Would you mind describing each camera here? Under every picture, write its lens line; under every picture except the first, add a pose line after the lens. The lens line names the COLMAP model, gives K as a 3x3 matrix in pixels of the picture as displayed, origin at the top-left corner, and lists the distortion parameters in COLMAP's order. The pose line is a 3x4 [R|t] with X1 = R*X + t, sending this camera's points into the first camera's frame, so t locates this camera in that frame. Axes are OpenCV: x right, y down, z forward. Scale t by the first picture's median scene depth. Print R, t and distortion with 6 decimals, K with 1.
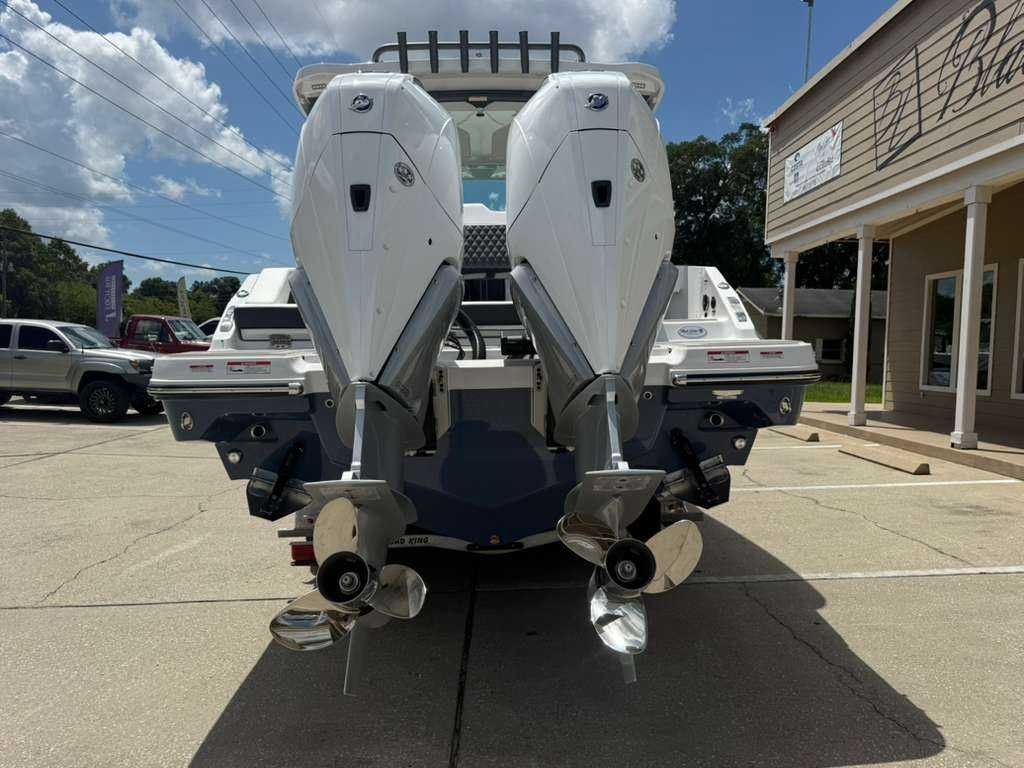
lens RADIAL K [[715.3, 0, 512.0], [0, 715.3, 384.0], [0, 0, 1]] dist [-0.006556, -0.008452]
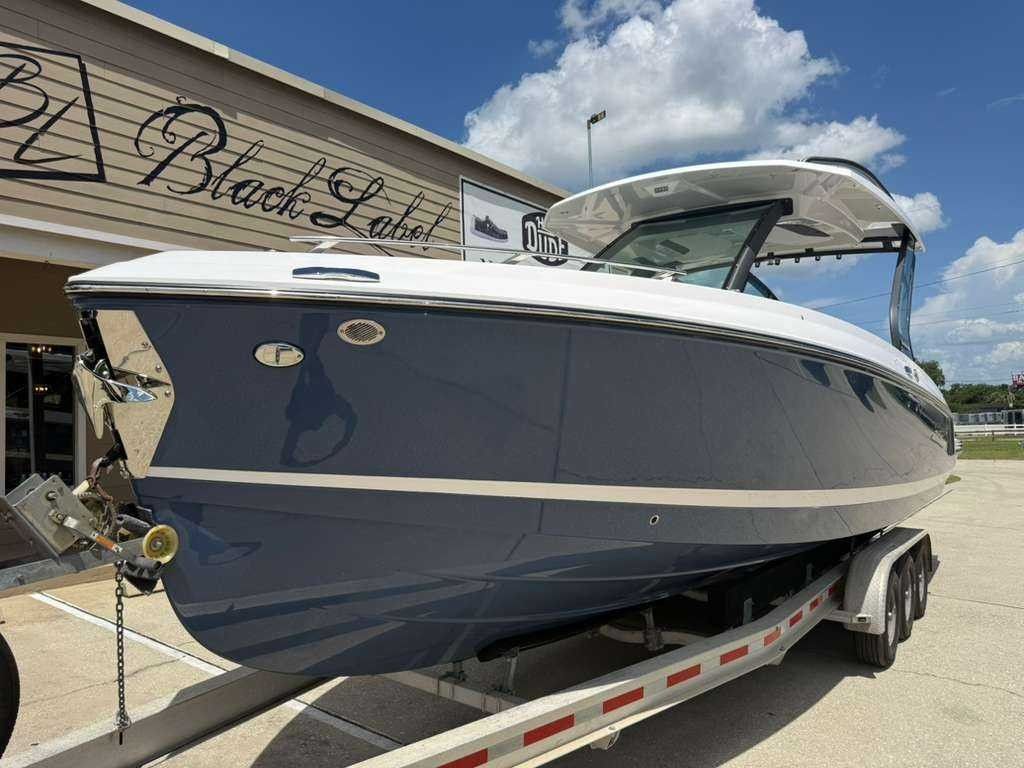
lens RADIAL K [[711.8, 0, 512.0], [0, 711.8, 384.0], [0, 0, 1]] dist [-0.003631, -0.041332]
pose [[-0.777355, 0.023365, 0.628628, -0.318024], [0.031160, 0.999513, 0.001383, -0.121364], [-0.628290, 0.020663, -0.777705, 1.514288]]
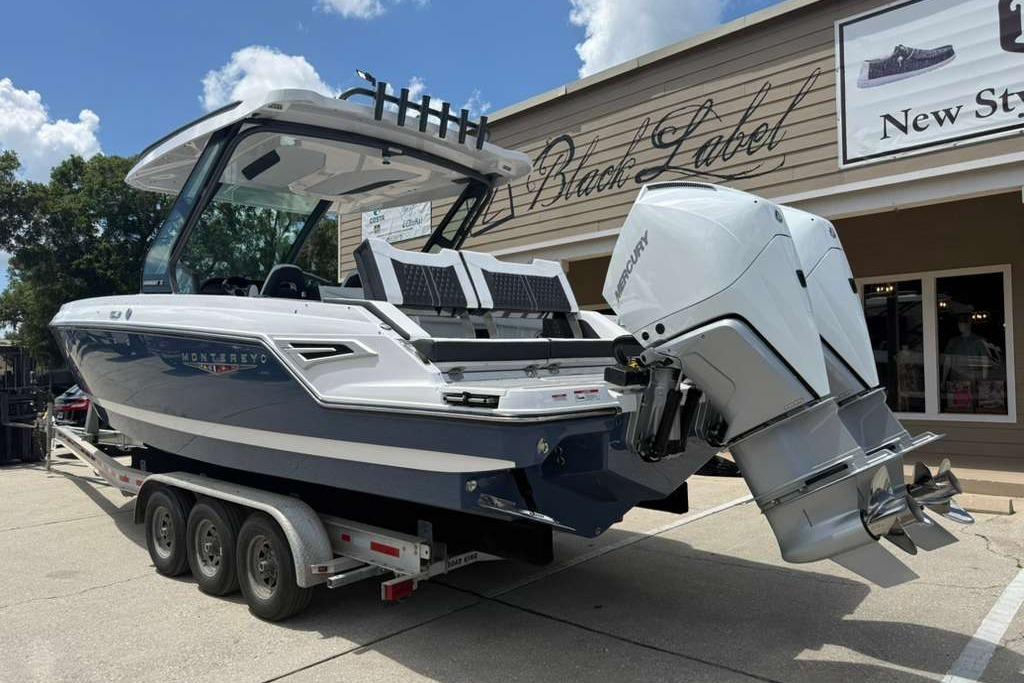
lens RADIAL K [[705.1, 0, 512.0], [0, 705.1, 341.5], [0, 0, 1]] dist [0.079119, -0.125132]
pose [[0.704752, 0.018961, 0.709200, -0.431687], [0.052076, 0.995564, -0.078366, -0.008642], [-0.707540, 0.092161, 0.700638, 0.088994]]
